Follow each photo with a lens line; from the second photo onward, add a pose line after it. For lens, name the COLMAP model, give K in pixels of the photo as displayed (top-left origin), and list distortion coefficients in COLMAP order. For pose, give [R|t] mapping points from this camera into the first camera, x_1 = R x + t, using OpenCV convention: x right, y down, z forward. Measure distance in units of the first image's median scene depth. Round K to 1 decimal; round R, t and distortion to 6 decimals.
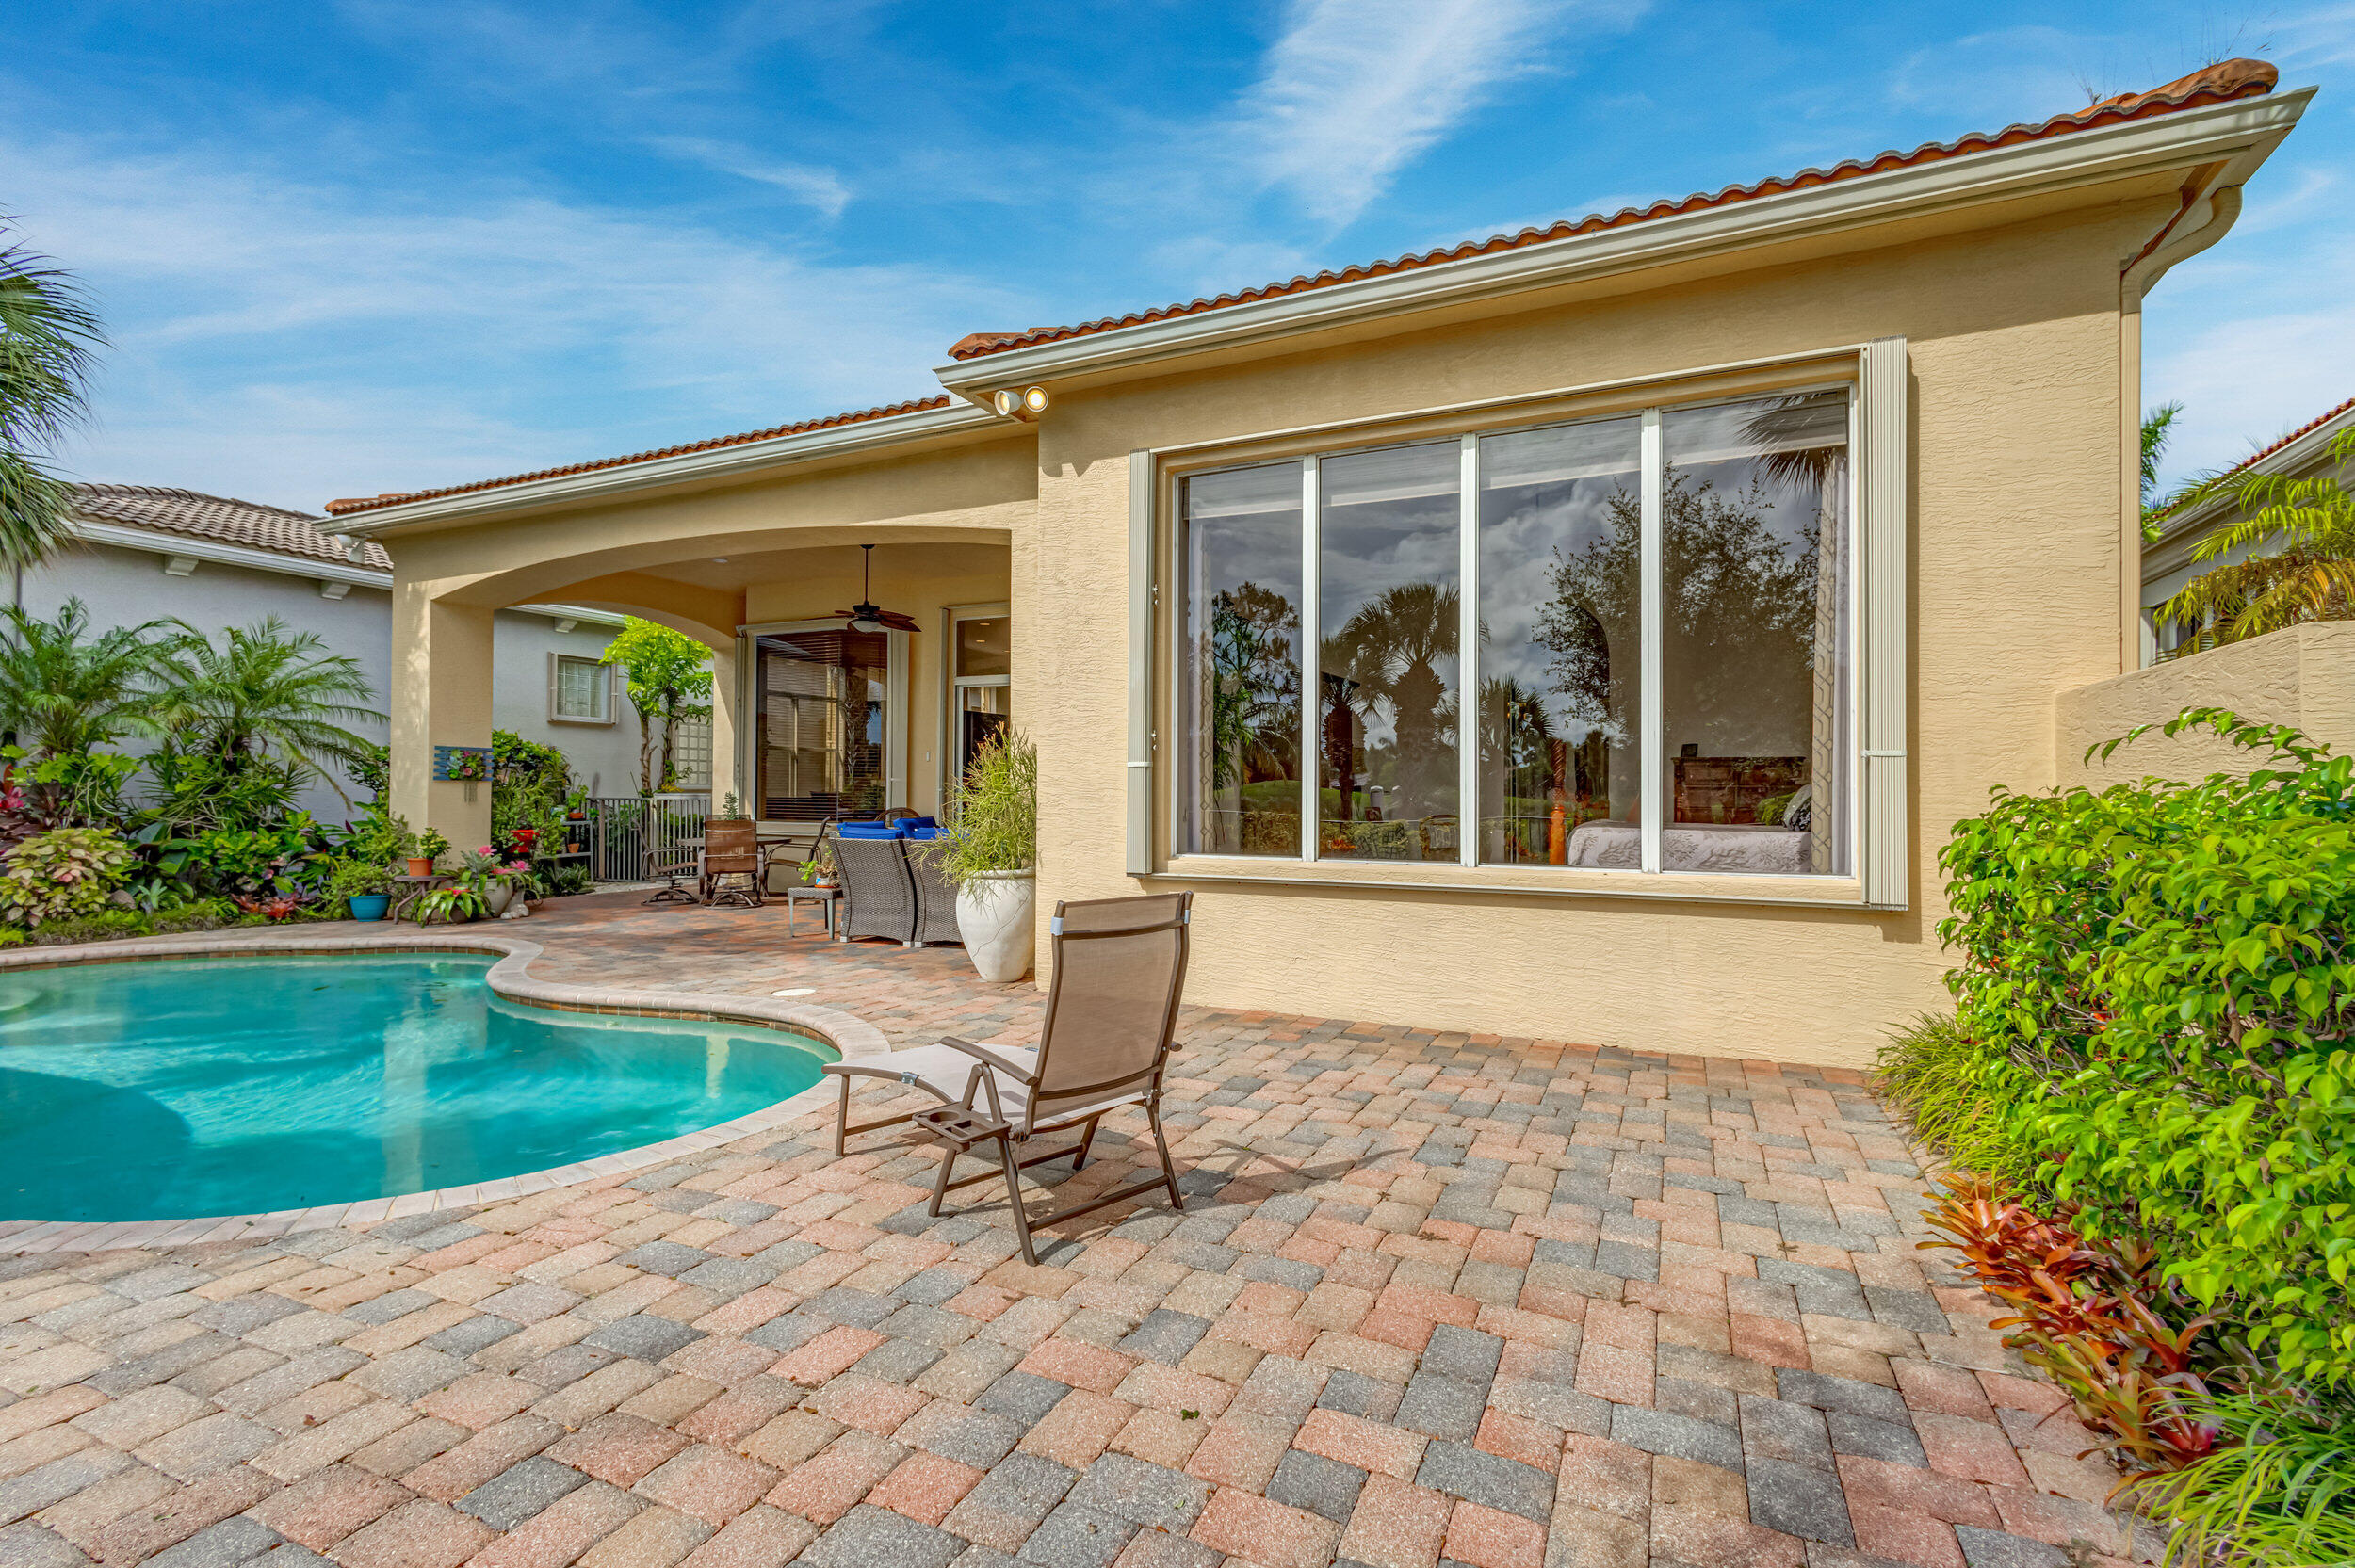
lens RADIAL K [[1089.0, 0, 1177.5], [0, 1089.0, 784.0], [0, 0, 1]] dist [0.016361, -0.005768]
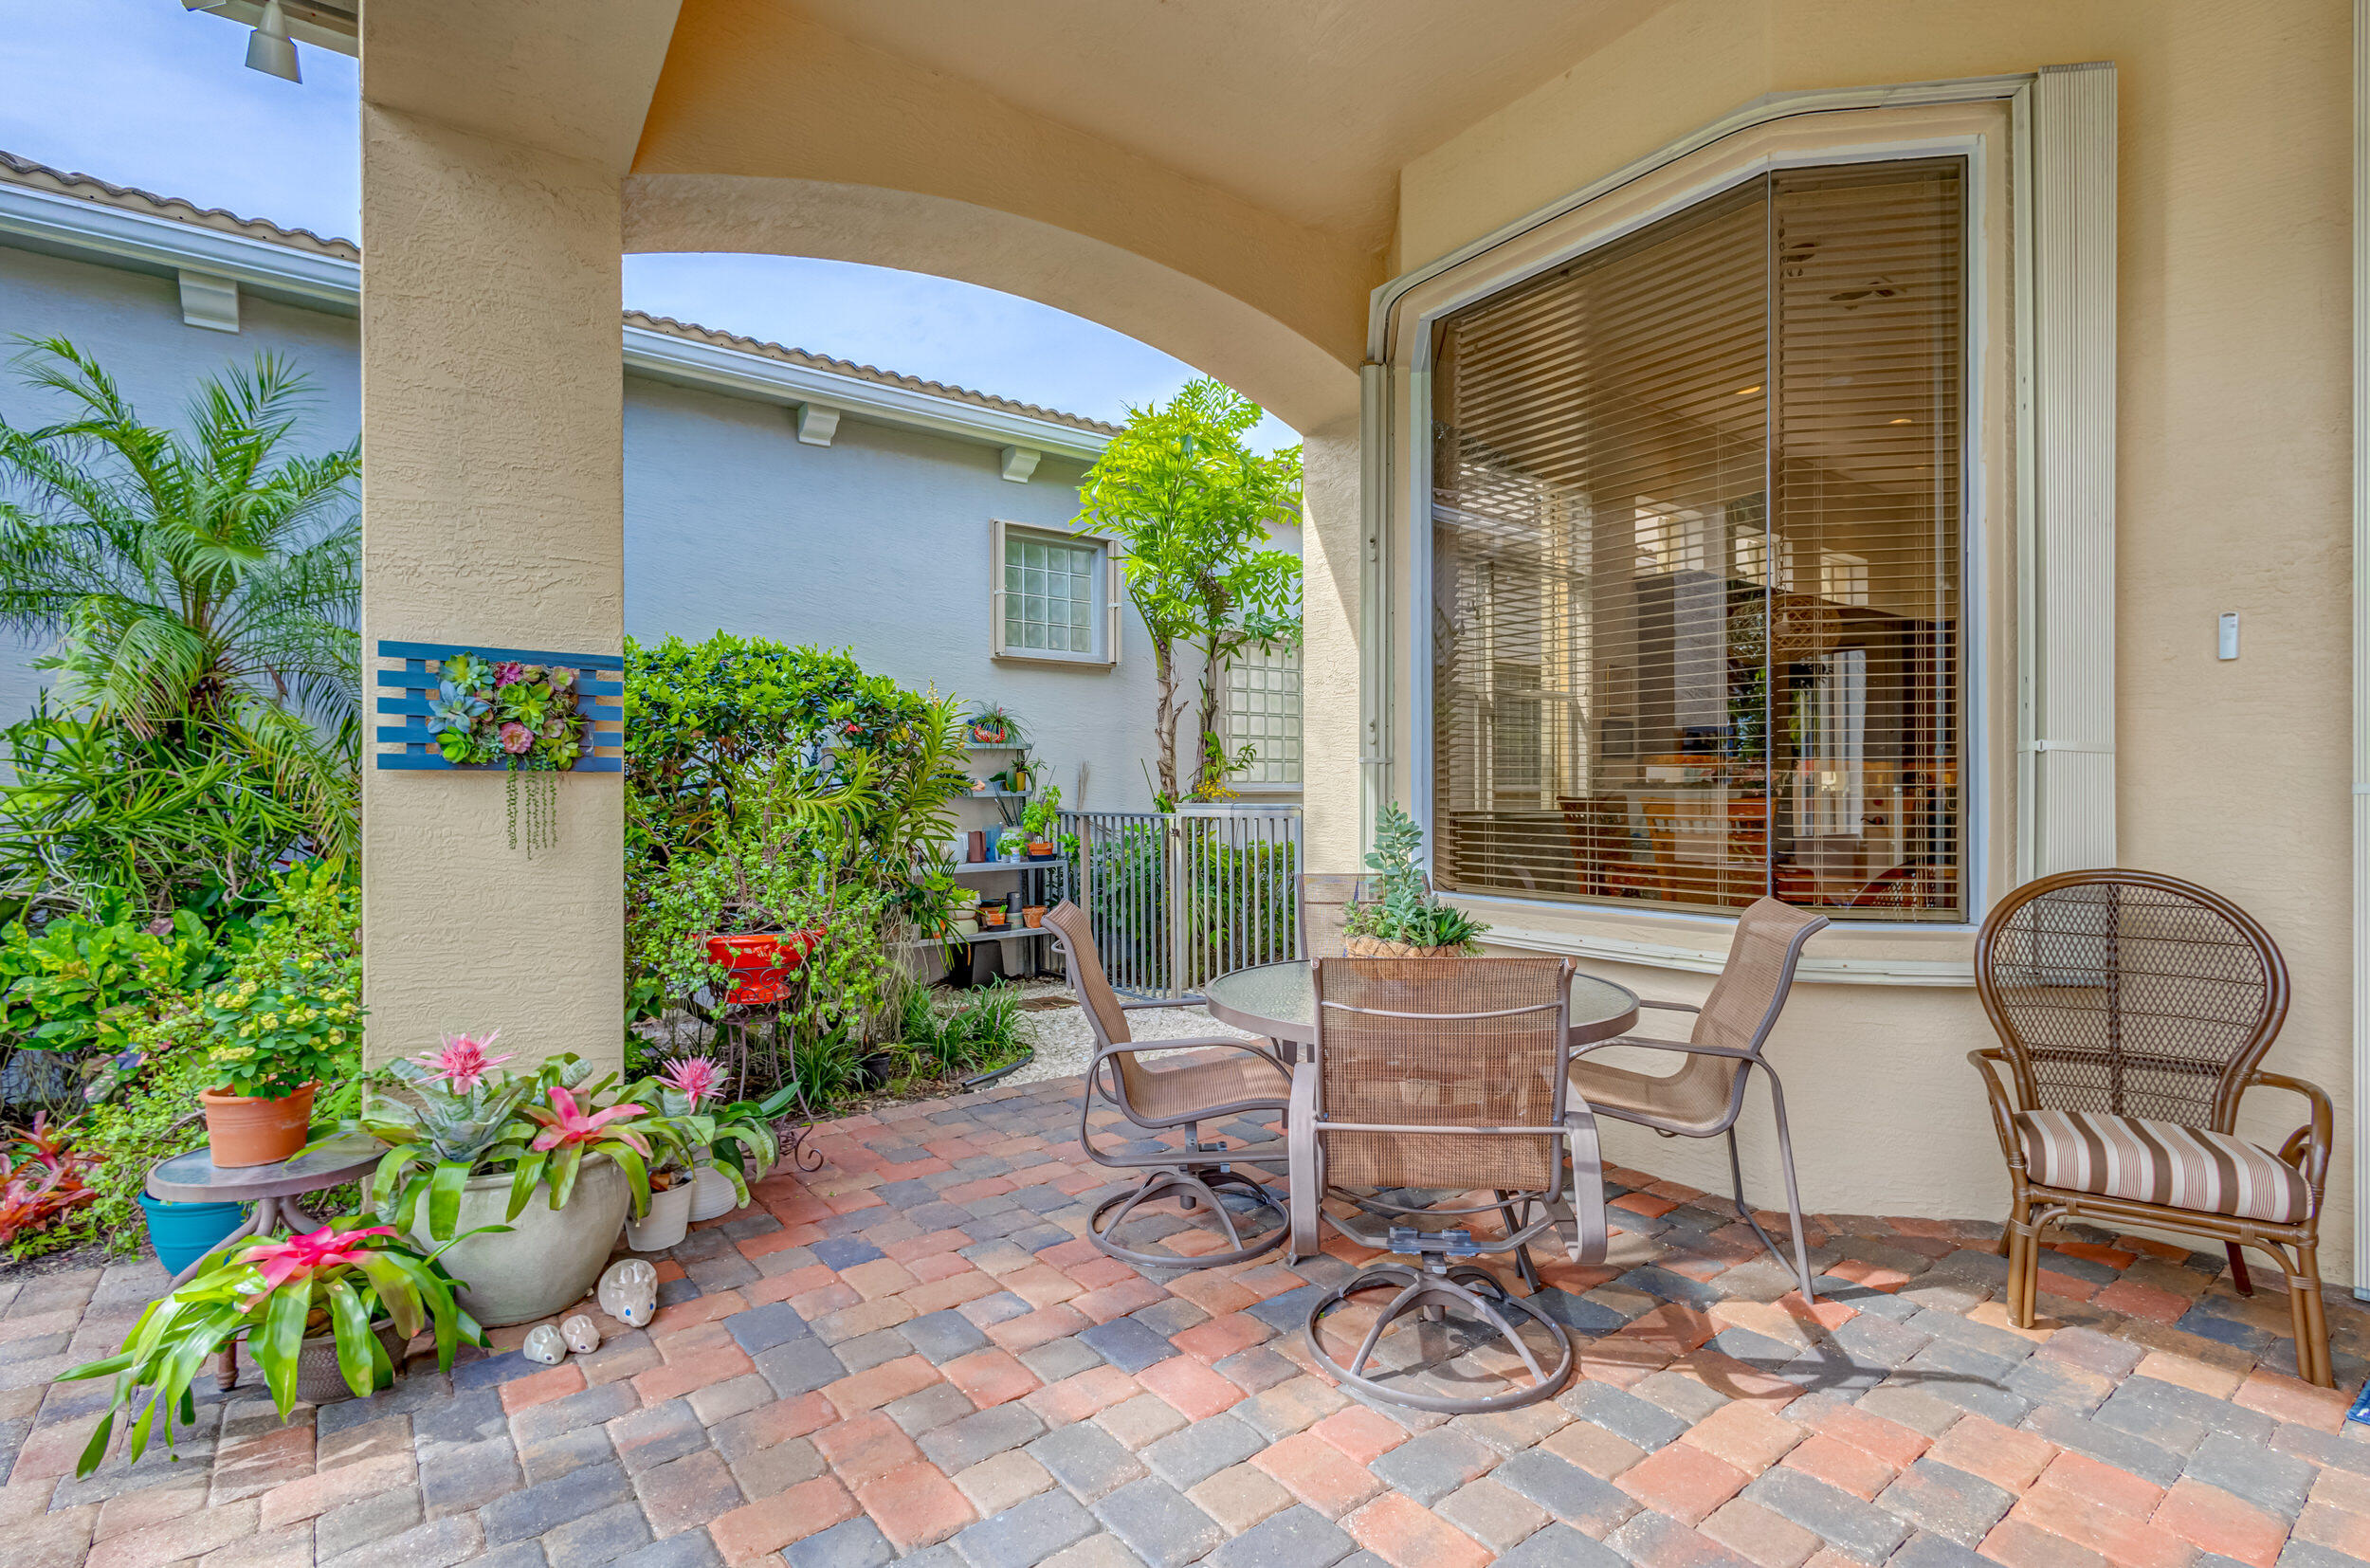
lens RADIAL K [[1103.6, 0, 1177.7], [0, 1103.6, 809.2], [0, 0, 1]] dist [-0.001577, -0.000221]
pose [[0.883523, -0.001703, -0.468385, -0.624513], [0.012788, 0.999708, 0.020487, 0.004844], [0.468213, -0.024090, 0.883287, 1.400783]]
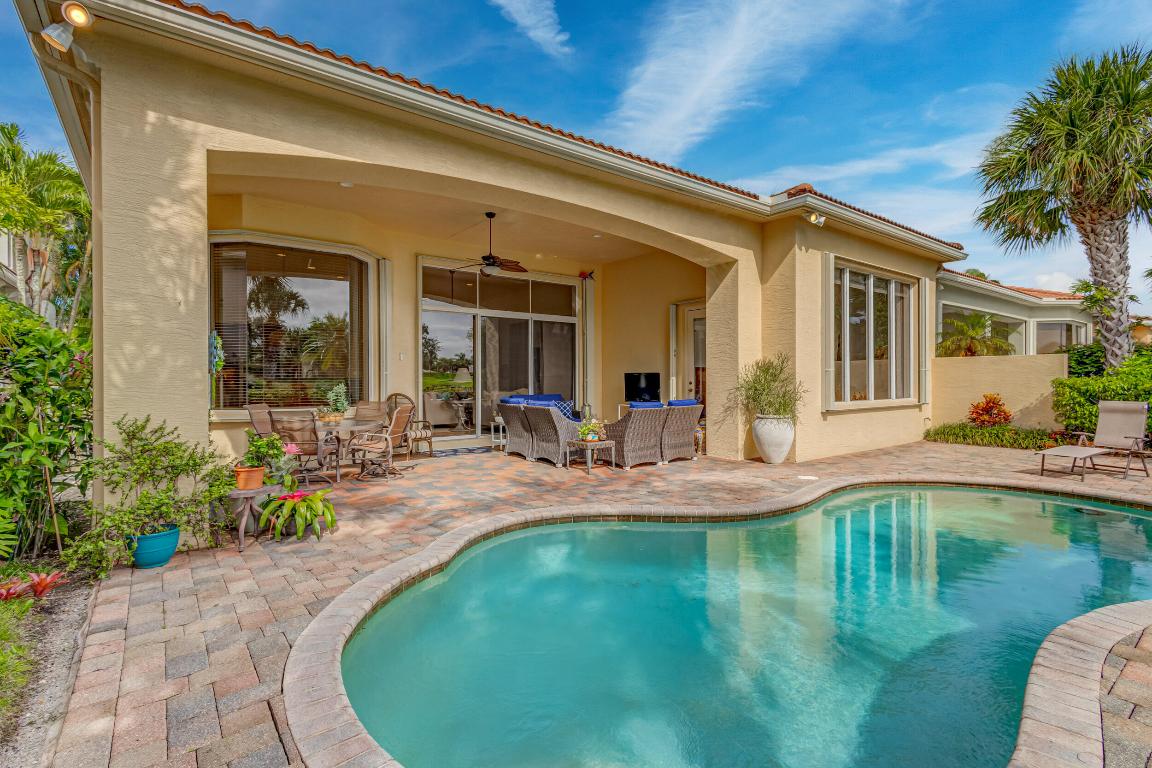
lens RADIAL K [[544.8, 0, 573.4], [0, 544.8, 380.3], [0, 0, 1]] dist [0.007201, -0.001027]
pose [[0.457144, -0.008435, 0.889353, -1.506892], [-0.002977, 0.999935, 0.011014, -0.004944], [-0.889388, -0.007682, 0.457089, 0.943262]]
